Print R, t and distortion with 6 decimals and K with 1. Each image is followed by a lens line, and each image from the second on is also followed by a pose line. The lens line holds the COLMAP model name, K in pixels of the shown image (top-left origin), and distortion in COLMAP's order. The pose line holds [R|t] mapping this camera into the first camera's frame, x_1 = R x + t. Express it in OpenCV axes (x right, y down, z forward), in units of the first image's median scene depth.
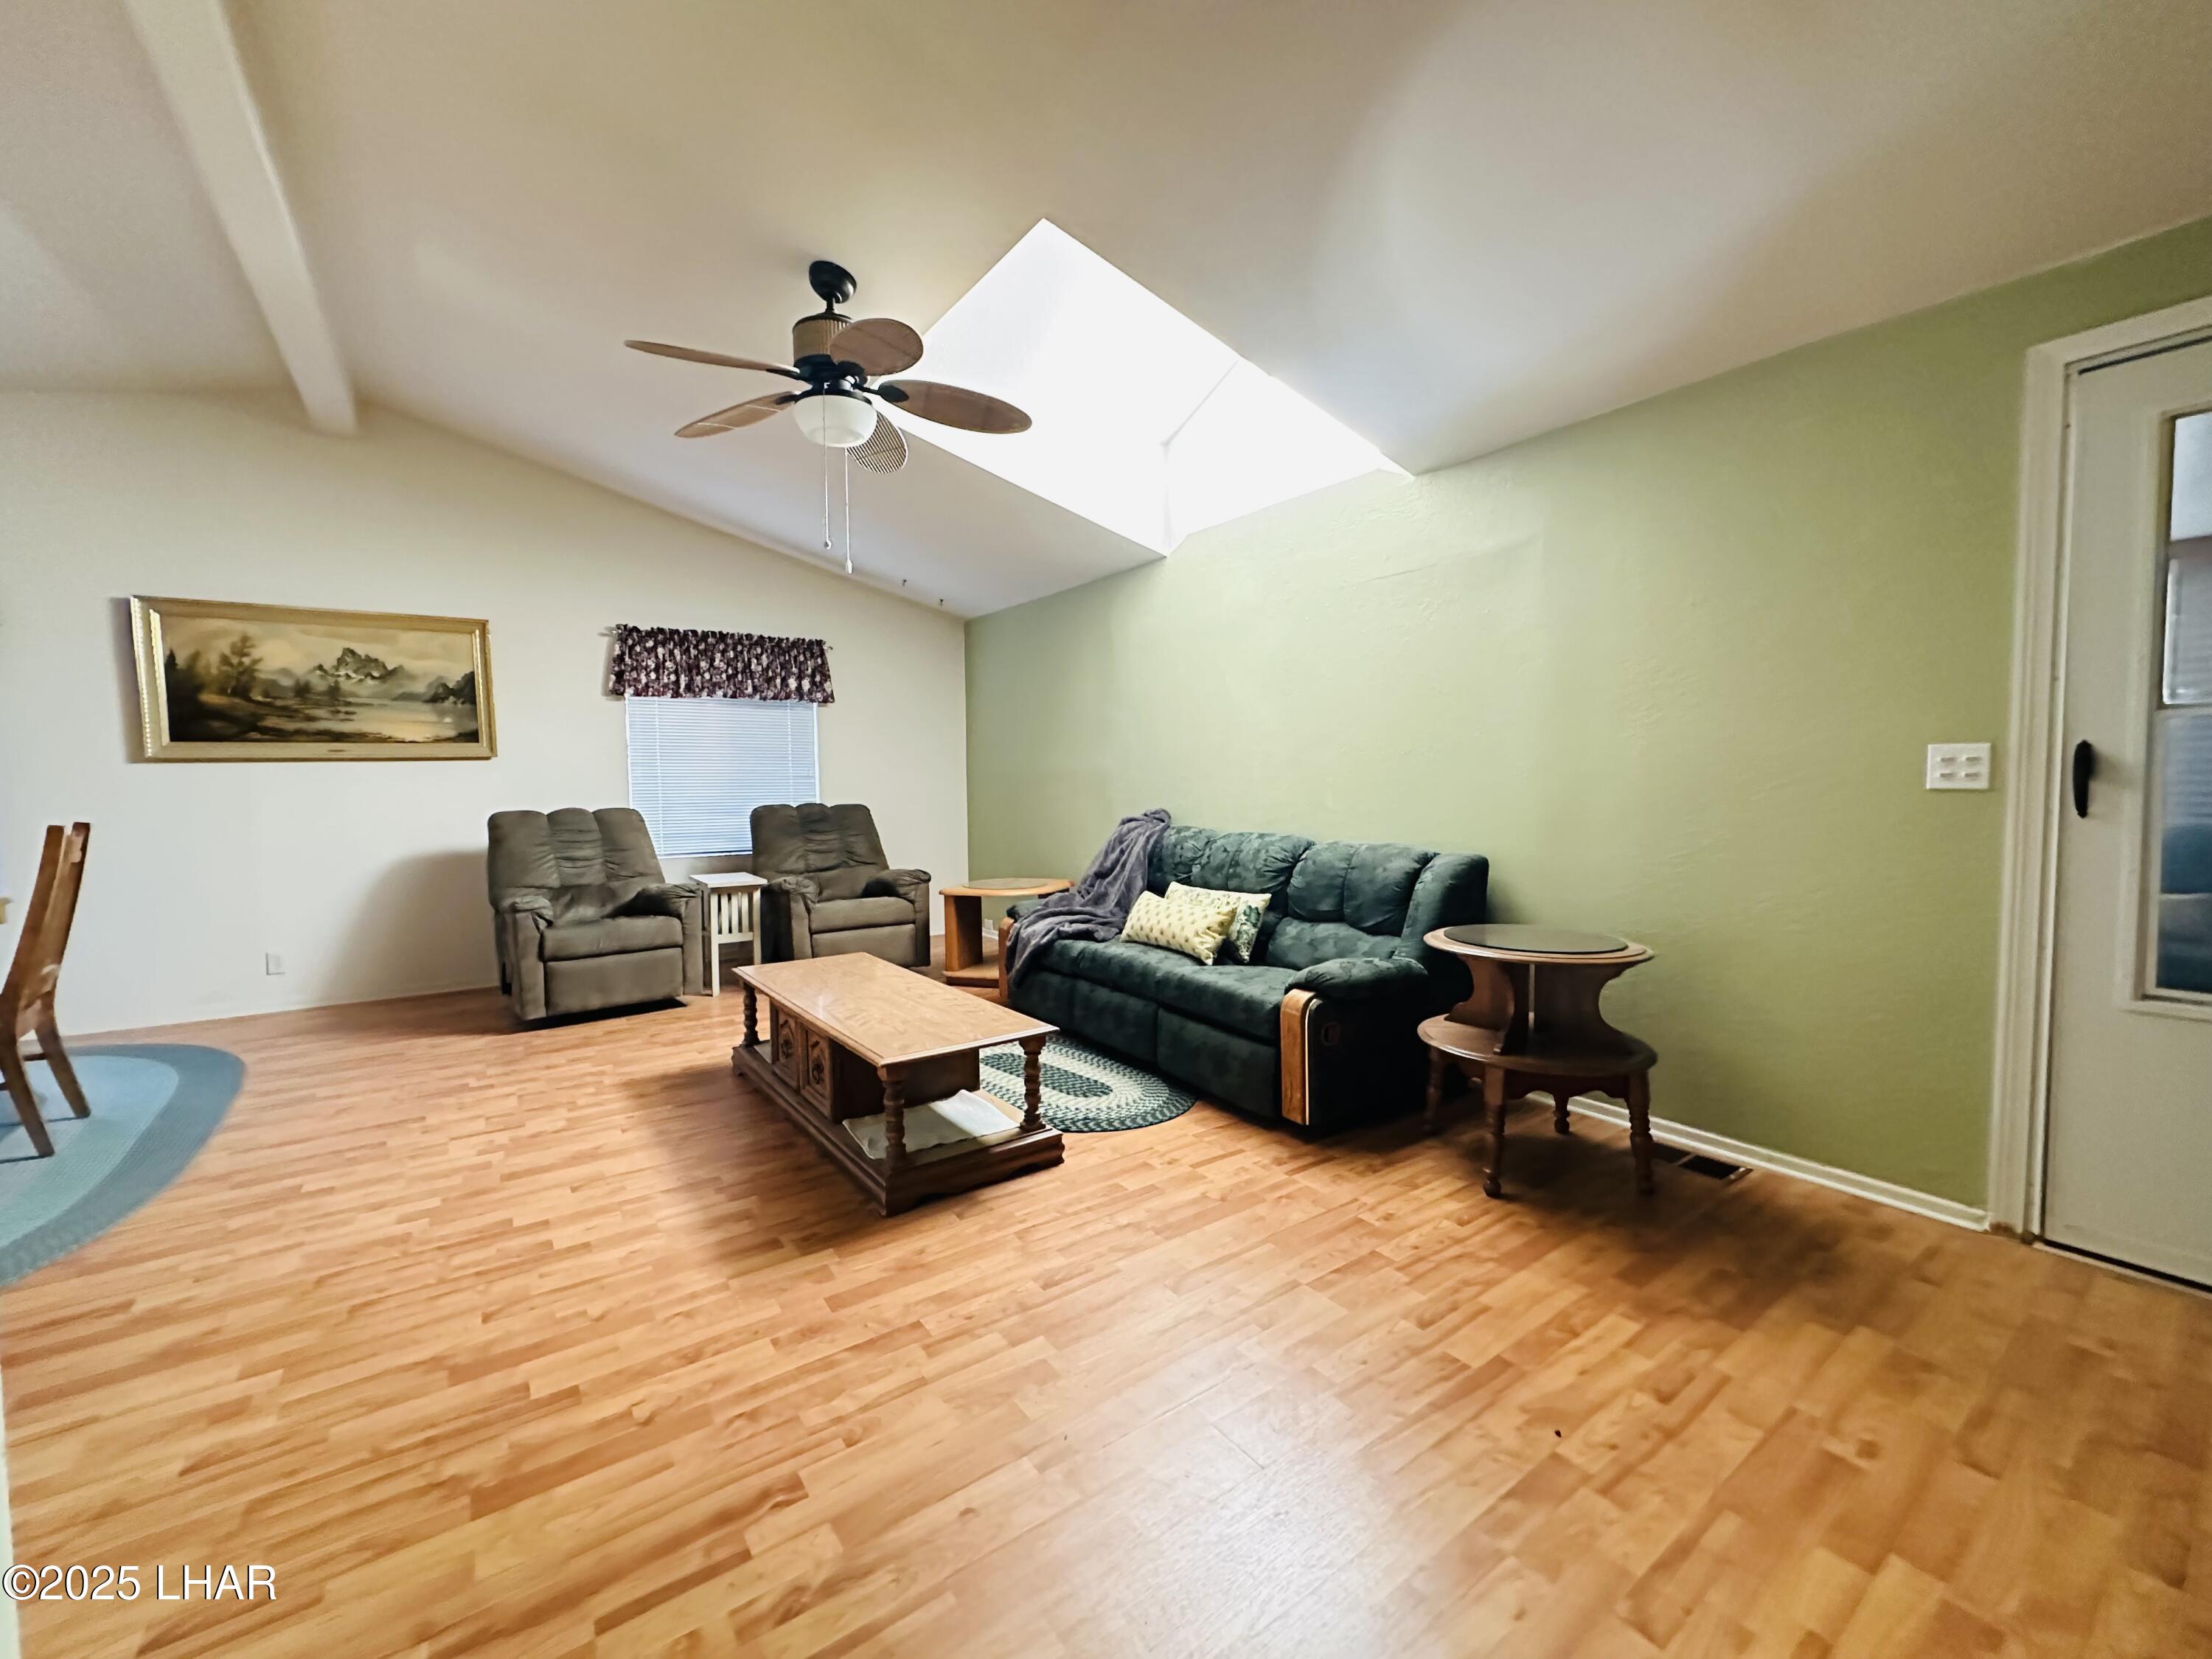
lens RADIAL K [[885.7, 0, 1105.4], [0, 885.7, 822.1], [0, 0, 1]] dist [-0.000320, 0.000183]
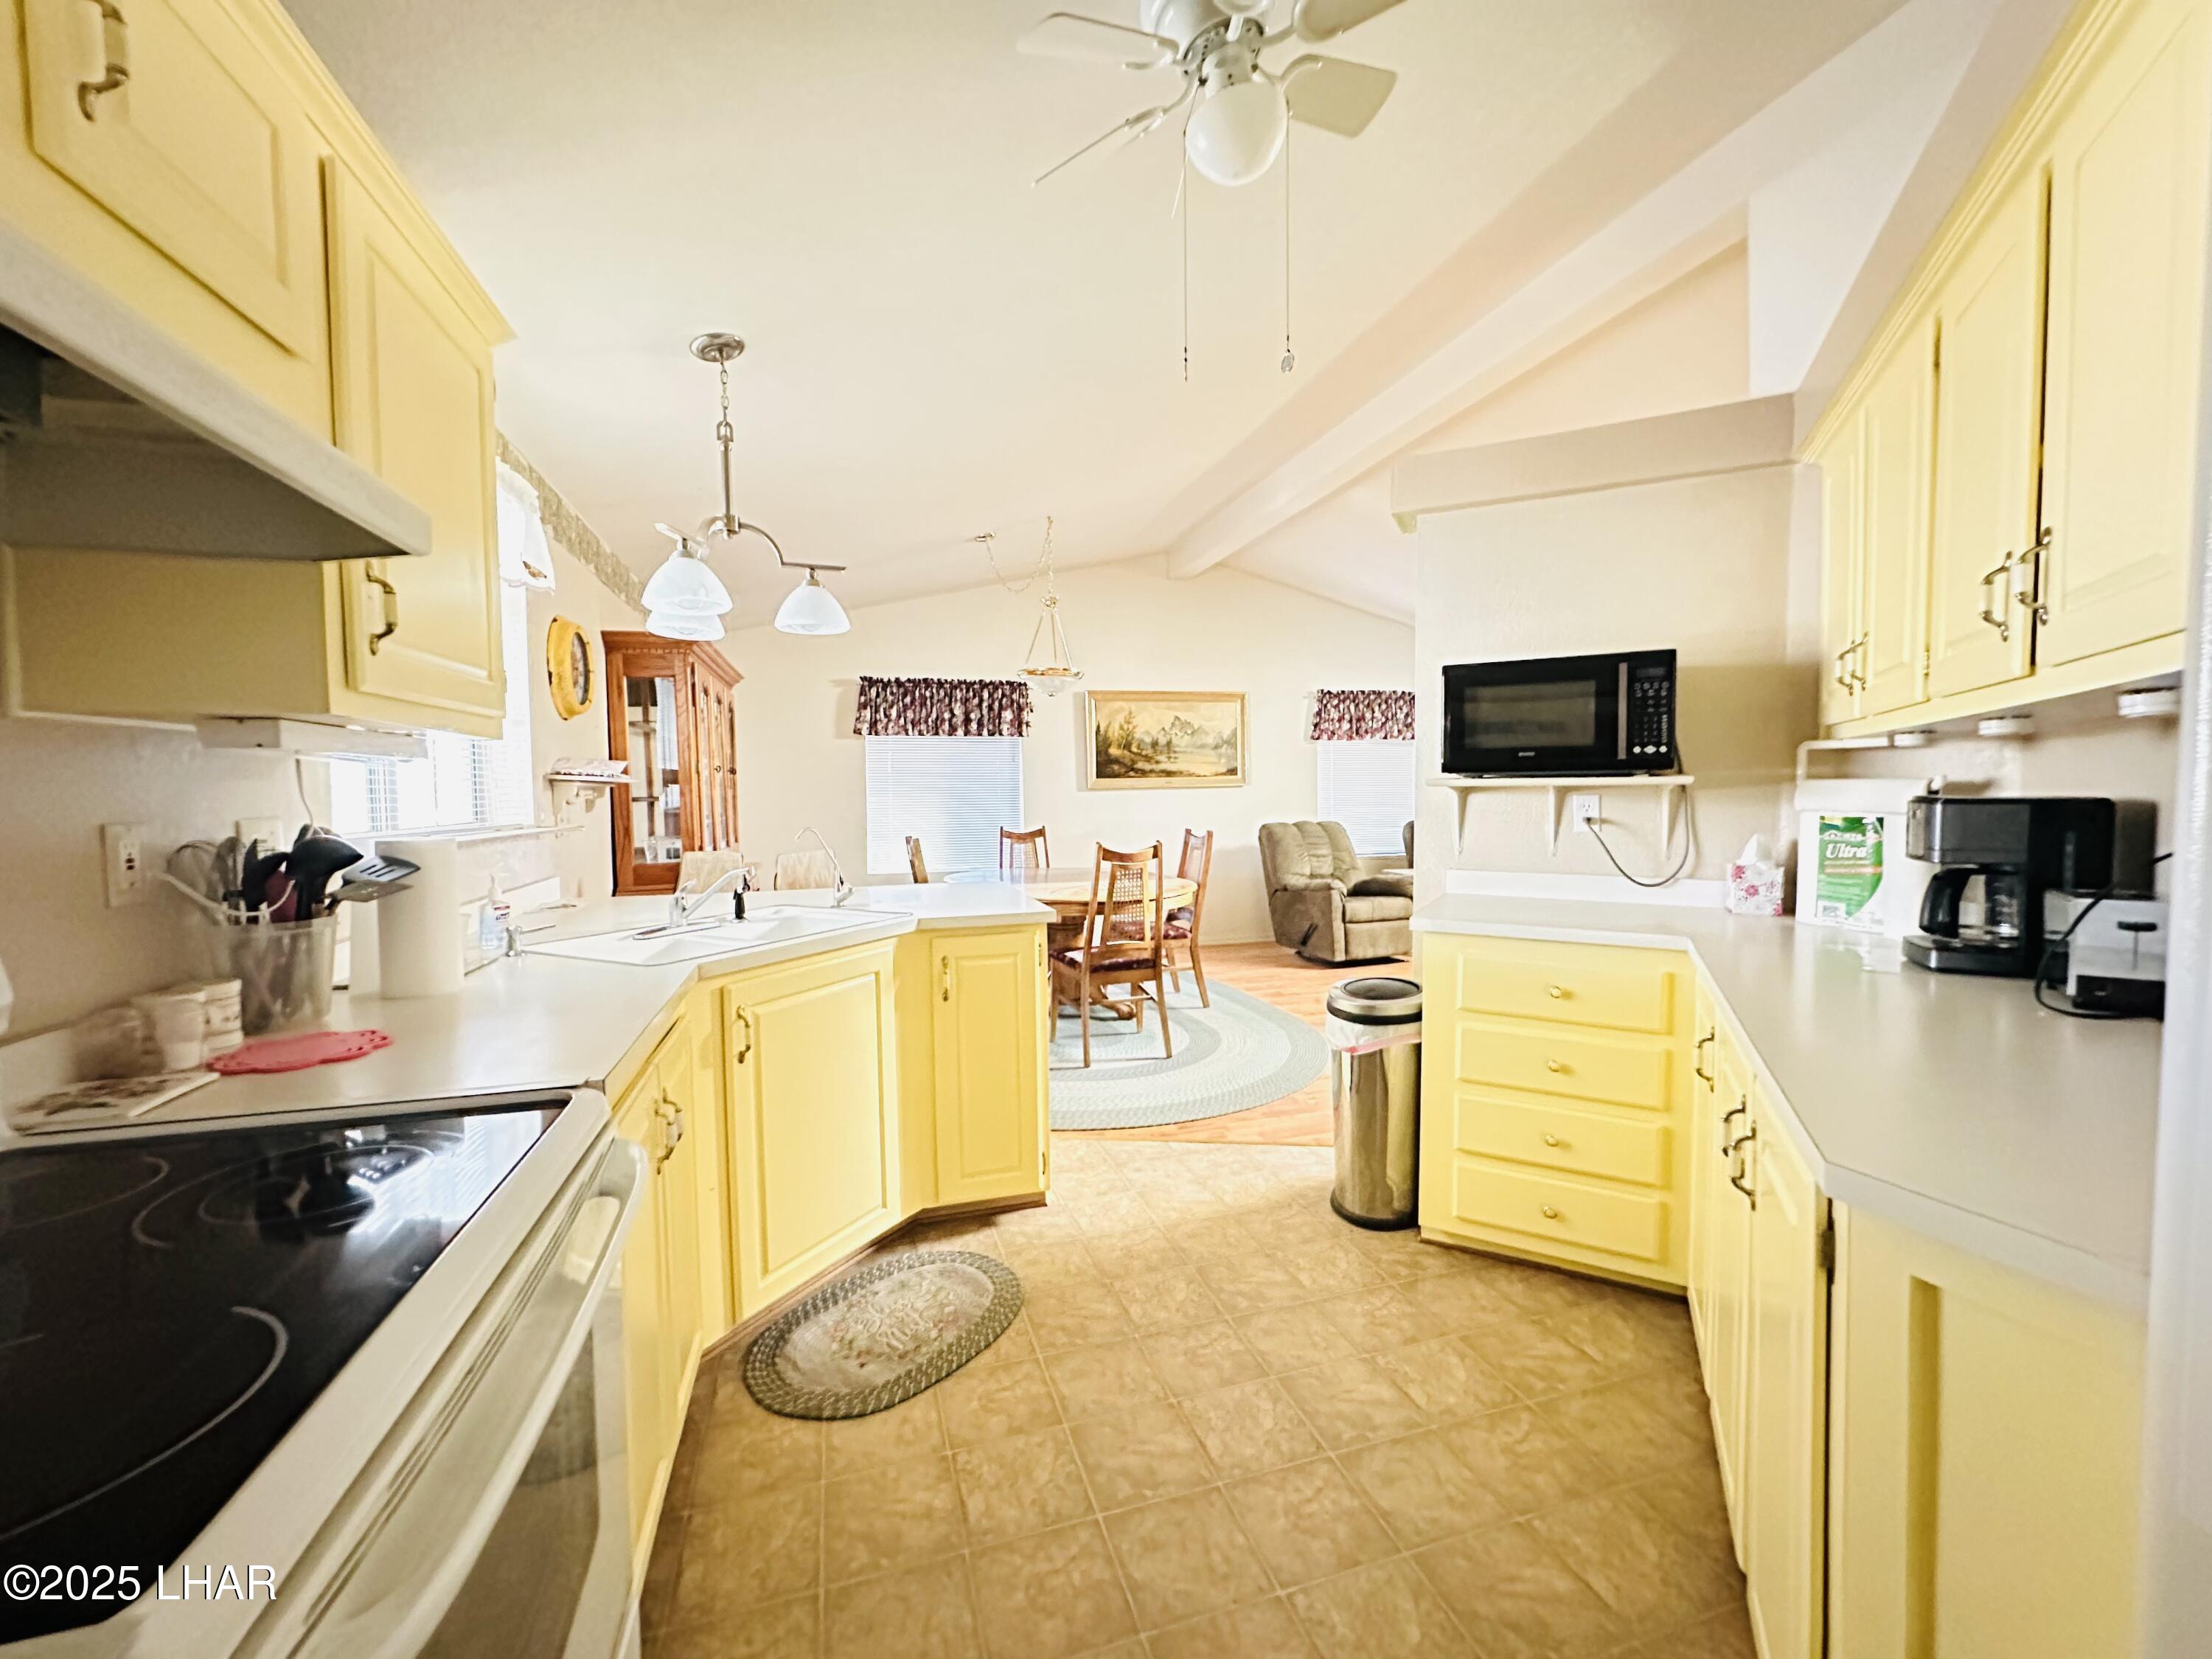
lens RADIAL K [[885.7, 0, 1105.4], [0, 885.7, 822.1], [0, 0, 1]] dist [-0.000320, 0.000183]
pose [[0.945286, 0.013303, -0.325972, -0.497205], [-0.014250, 0.999898, -0.000516, -0.009285], [0.325932, 0.005132, 0.945379, -0.533573]]
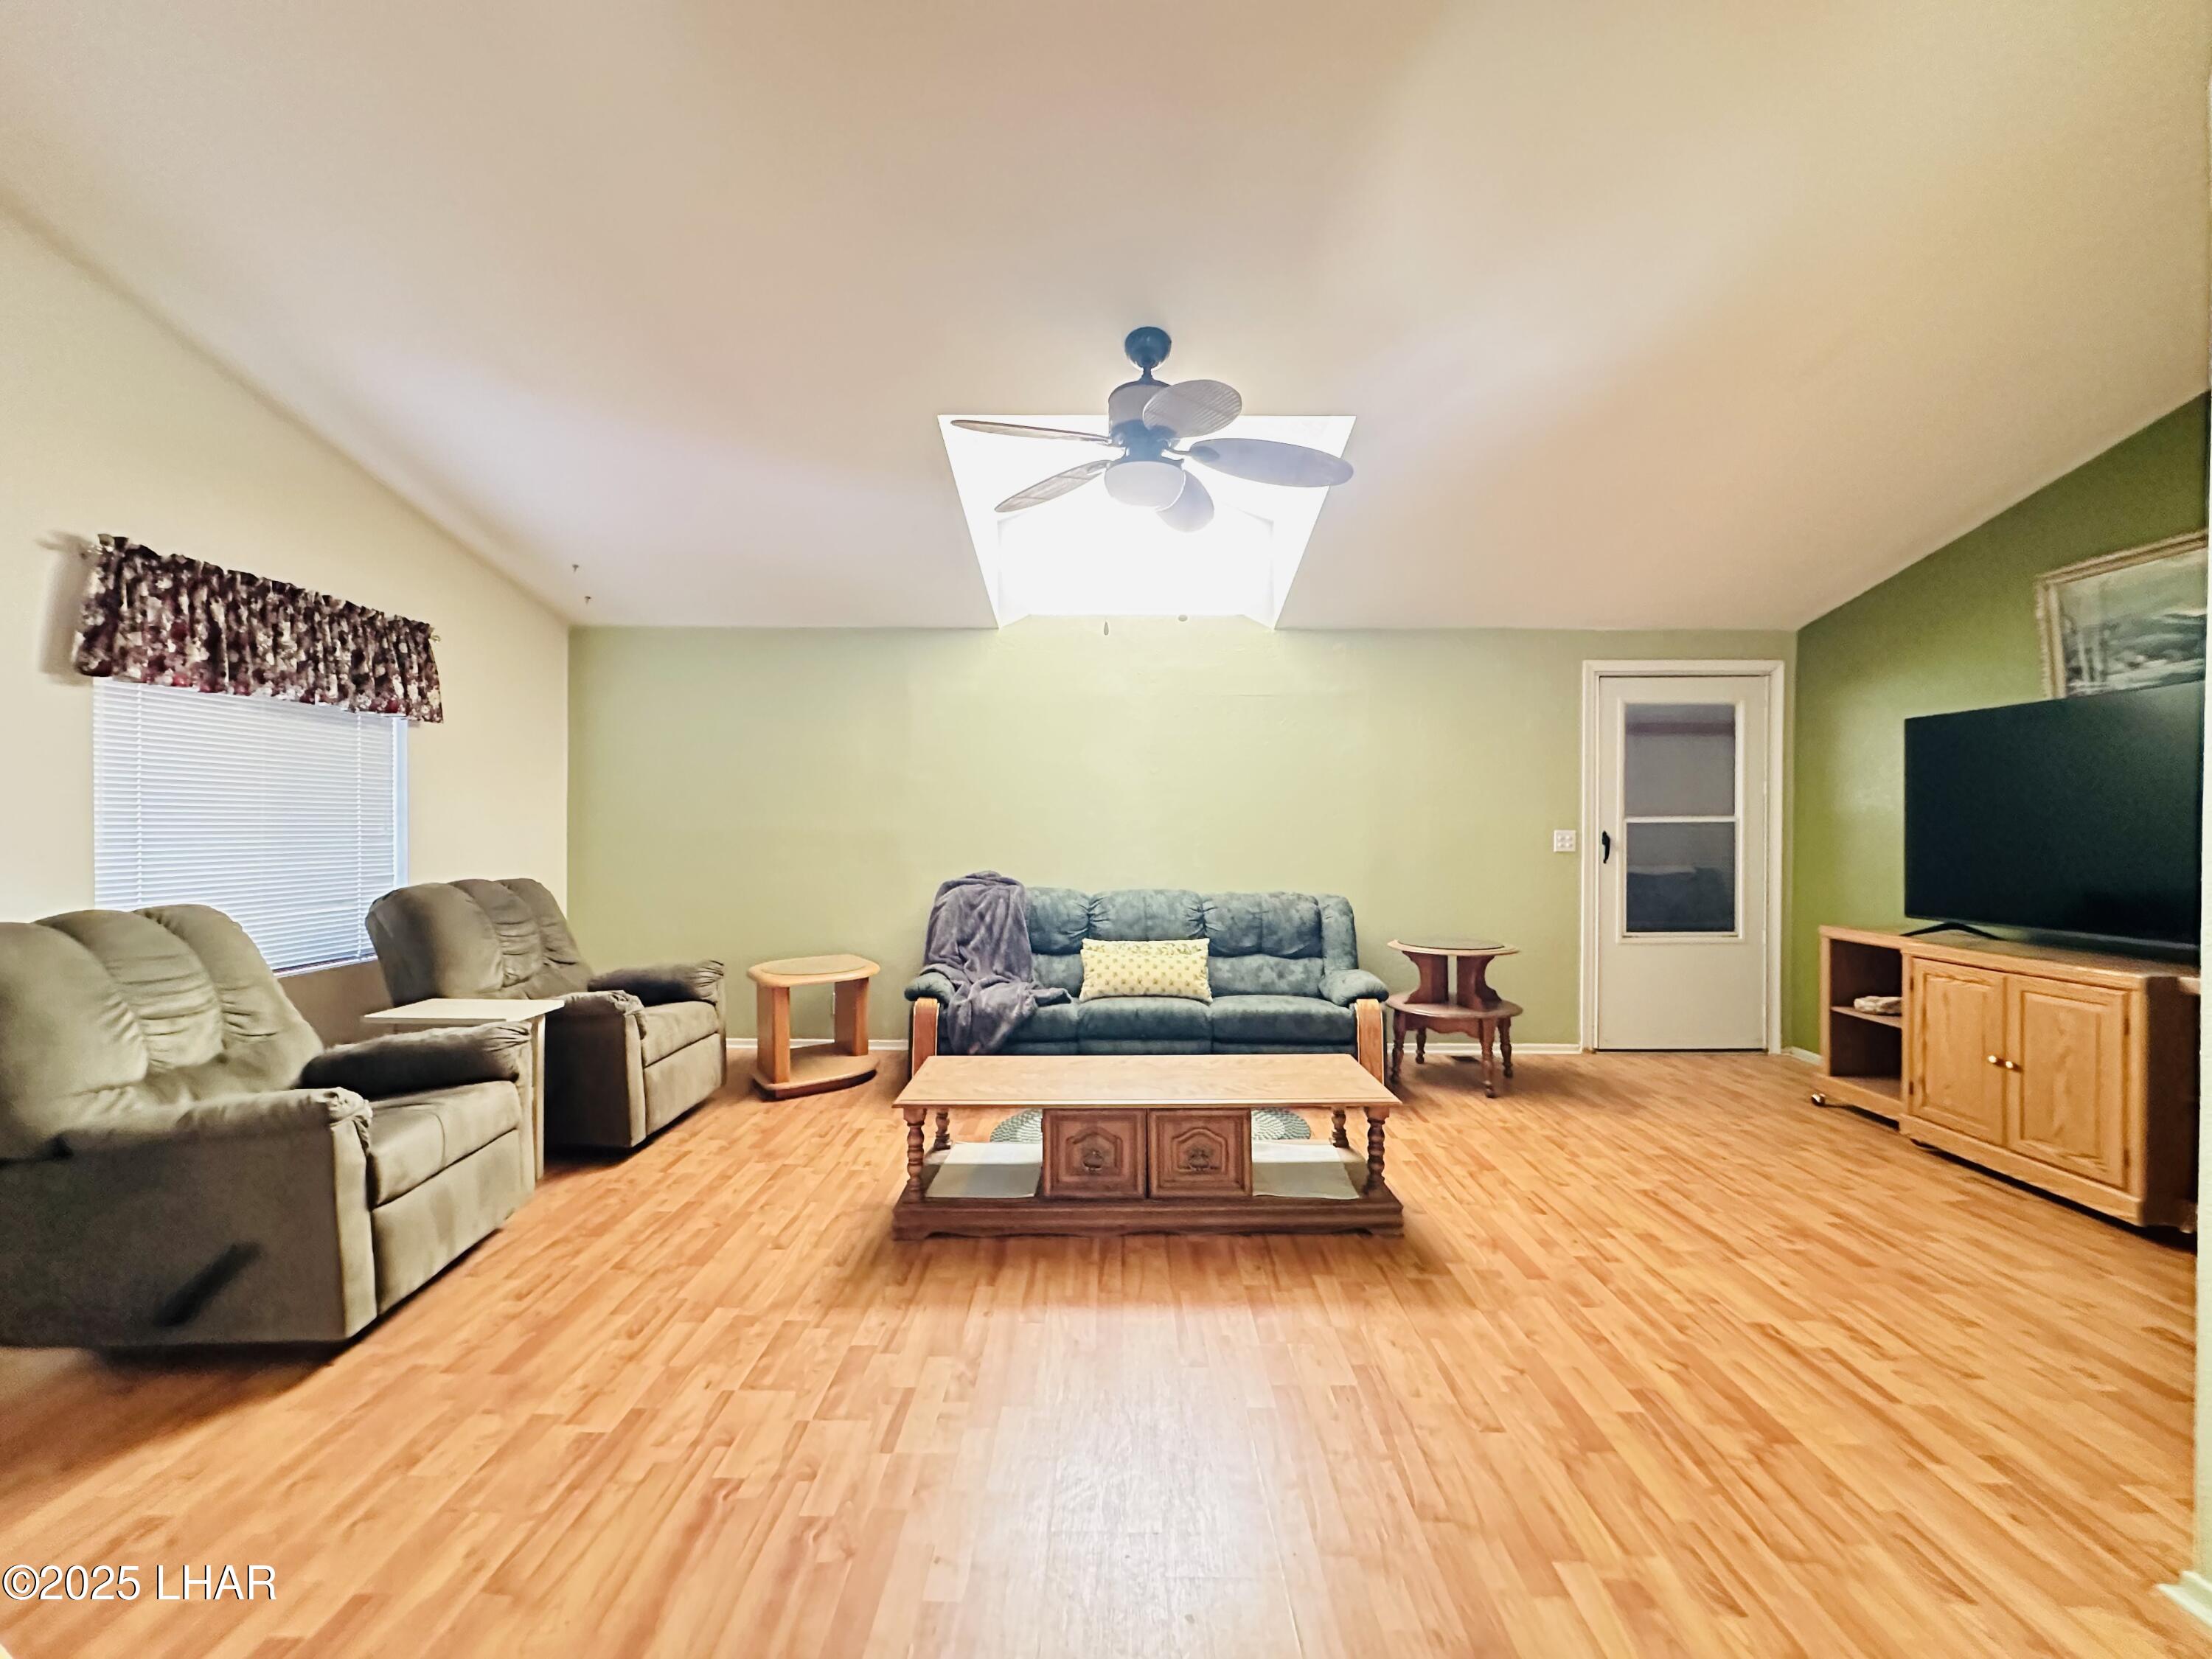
lens RADIAL K [[885.7, 0, 1105.4], [0, 885.7, 822.1], [0, 0, 1]] dist [-0.000320, 0.000183]
pose [[0.589008, 0.011362, 0.808047, -0.753757], [0.030808, 0.998859, -0.036502, -0.033588], [-0.807539, 0.046394, 0.587986, 0.323260]]
